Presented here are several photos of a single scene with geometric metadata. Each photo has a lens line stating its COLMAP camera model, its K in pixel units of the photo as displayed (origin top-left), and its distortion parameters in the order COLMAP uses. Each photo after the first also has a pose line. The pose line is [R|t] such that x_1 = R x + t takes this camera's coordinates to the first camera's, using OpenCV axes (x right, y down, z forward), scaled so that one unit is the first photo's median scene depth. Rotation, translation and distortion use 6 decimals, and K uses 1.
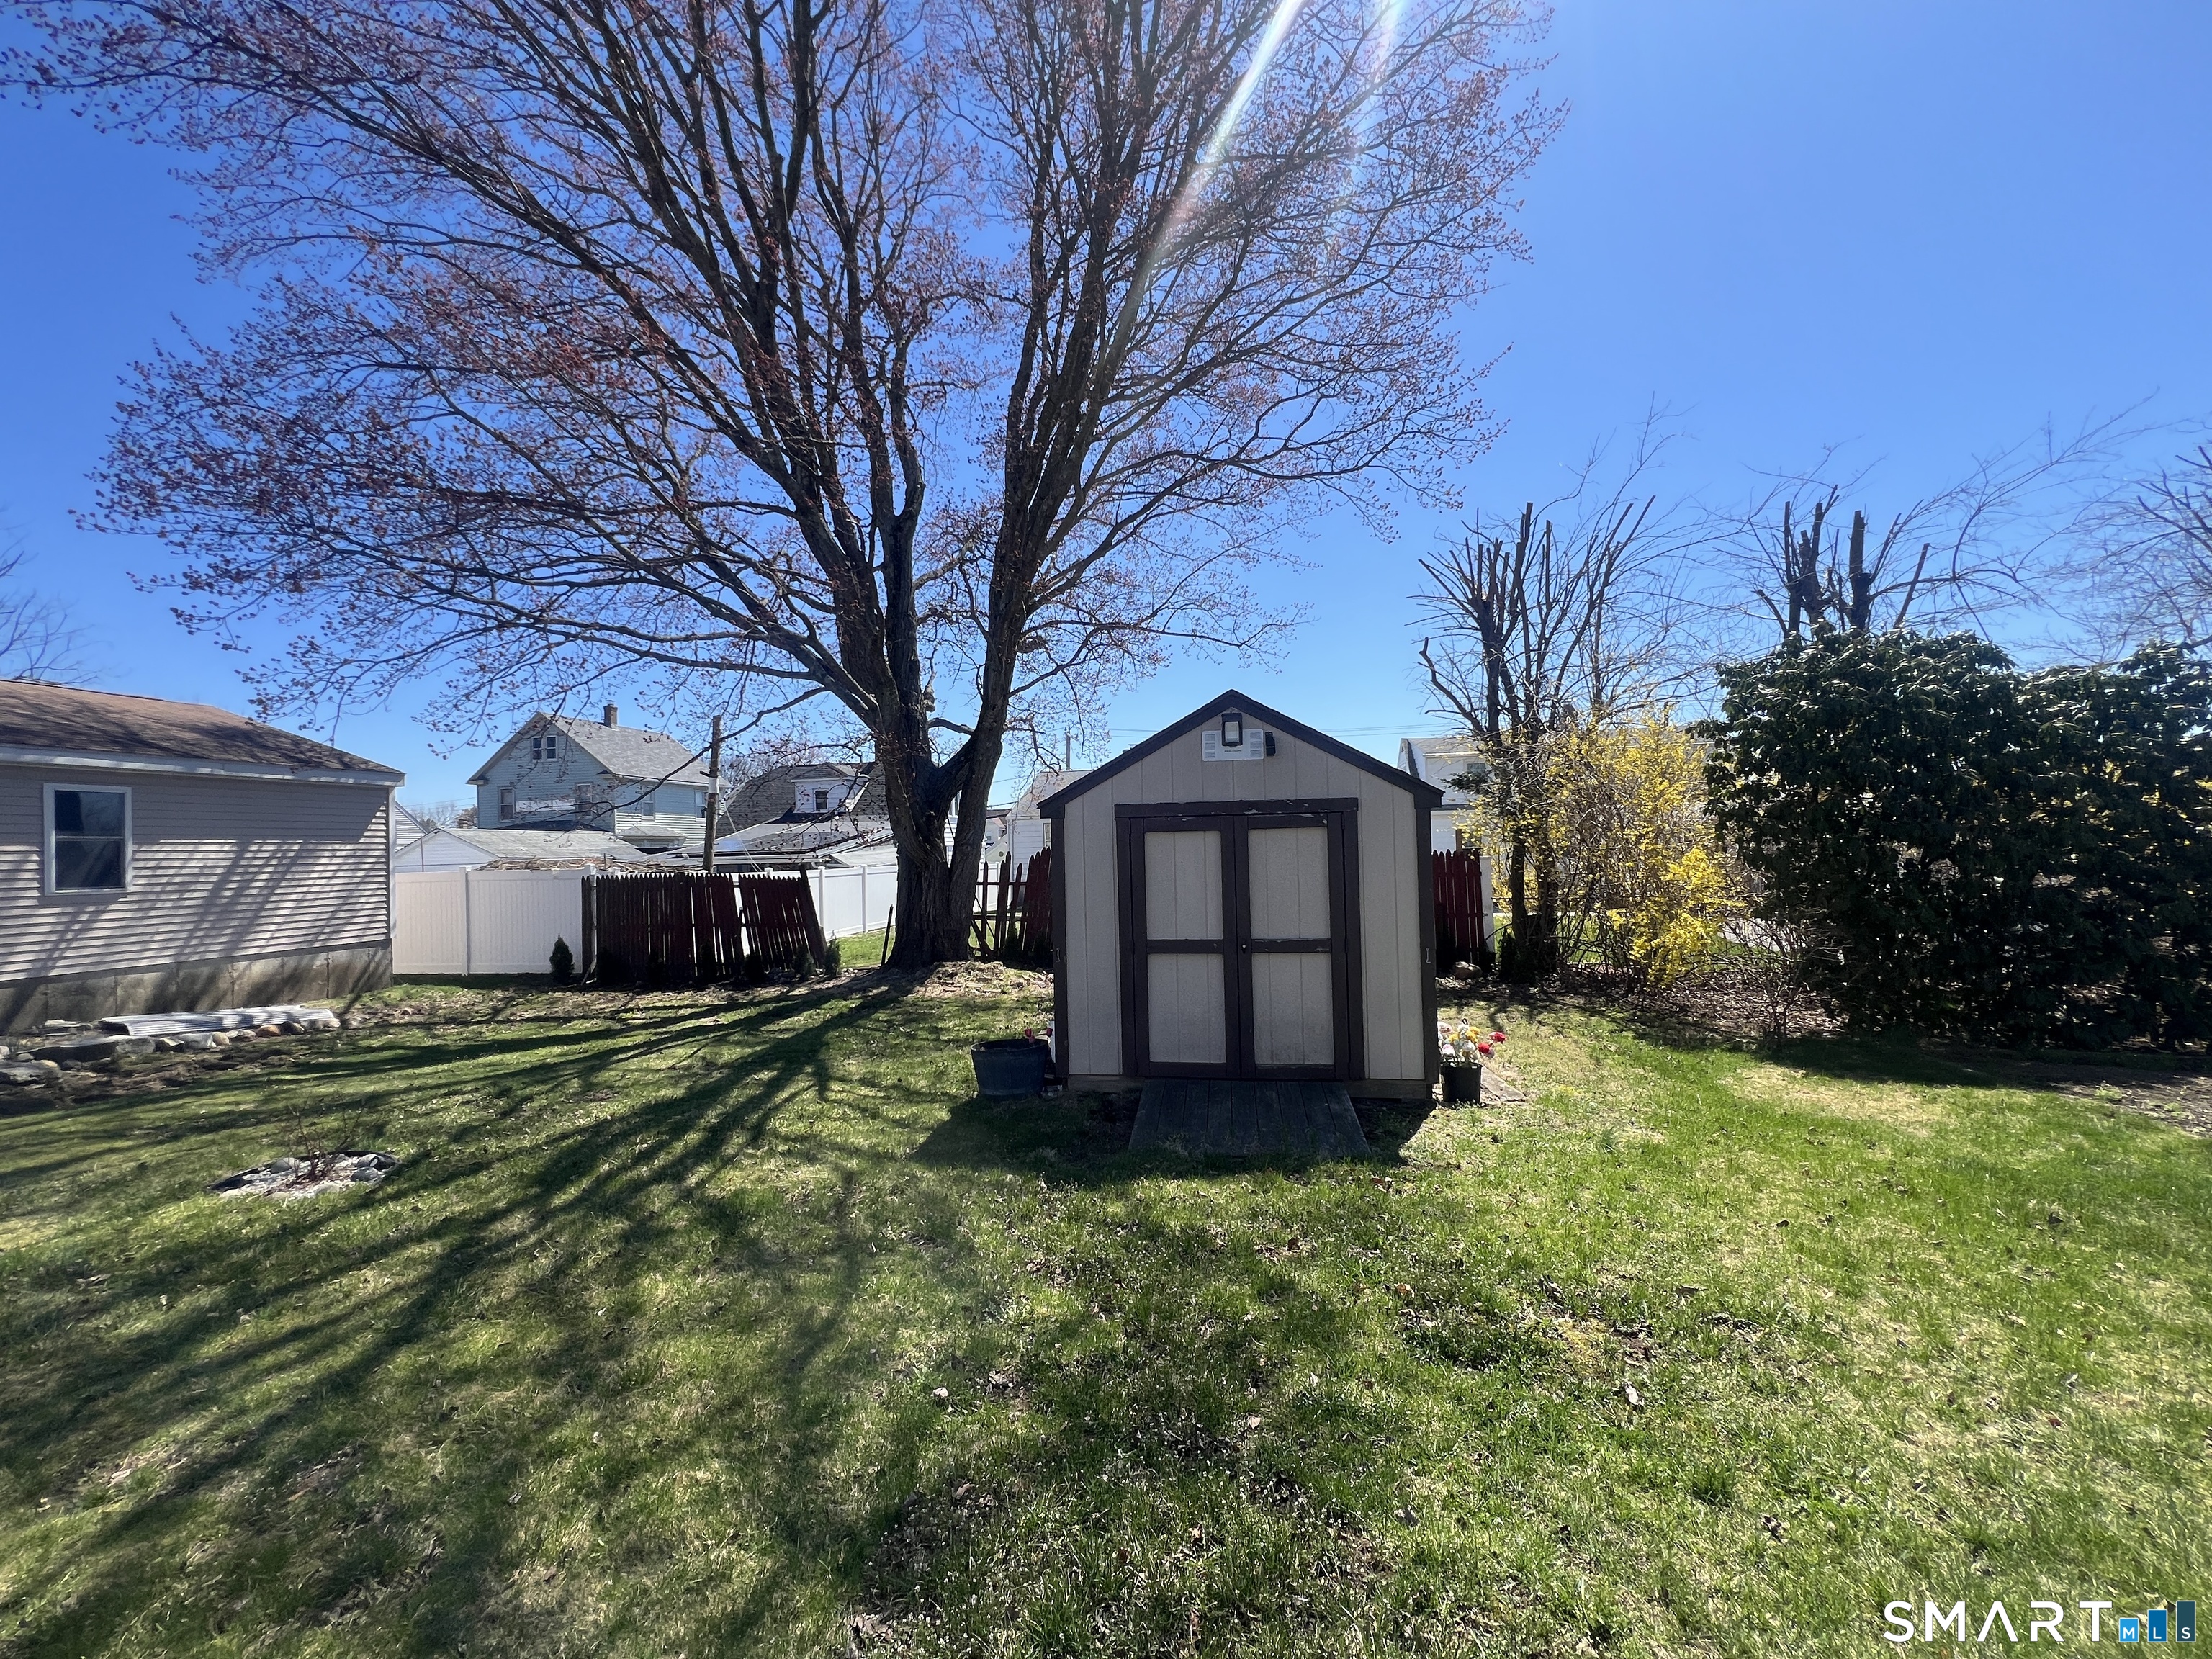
lens RADIAL K [[885.8, 0, 1103.9], [0, 885.8, 834.8], [0, 0, 1]] dist [-0.002034, 0.000664]
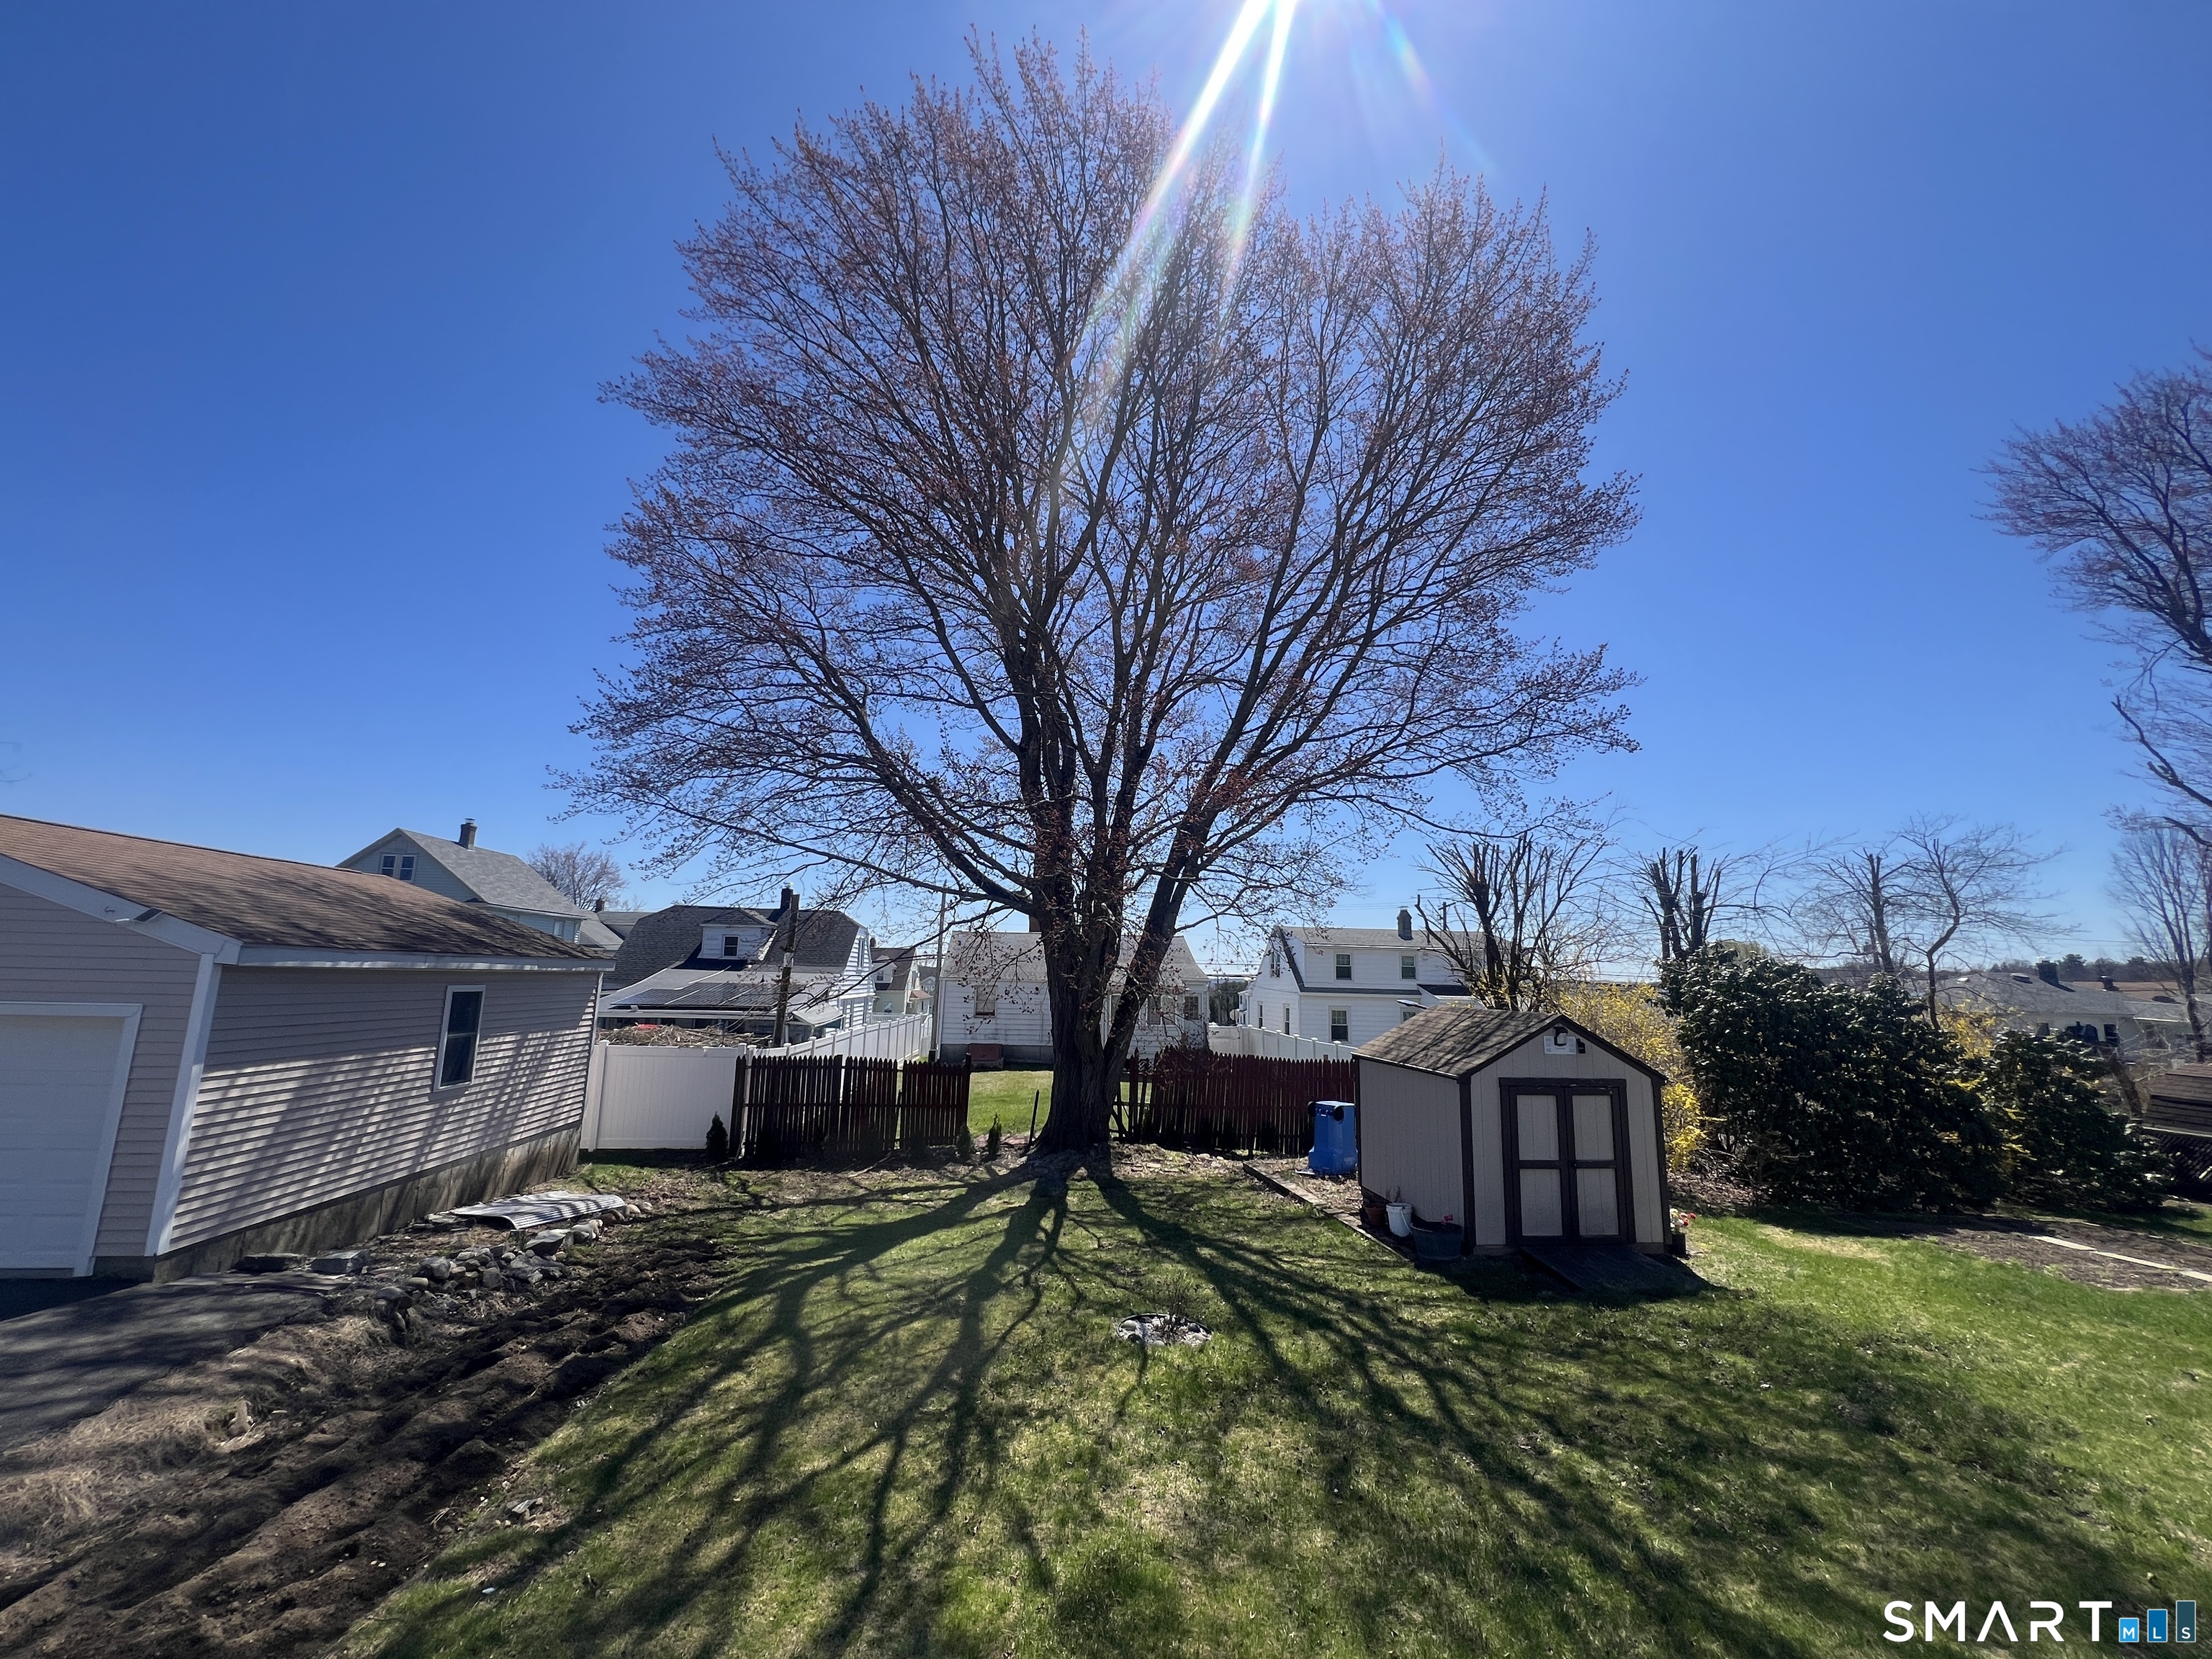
lens RADIAL K [[885.8, 0, 1103.9], [0, 885.8, 834.8], [0, 0, 1]] dist [-0.002034, 0.000664]
pose [[0.959014, 0.092400, 0.267870, -1.134985], [-0.051862, 0.986607, -0.154649, -0.178977], [-0.278572, 0.134419, 0.950962, -0.442386]]
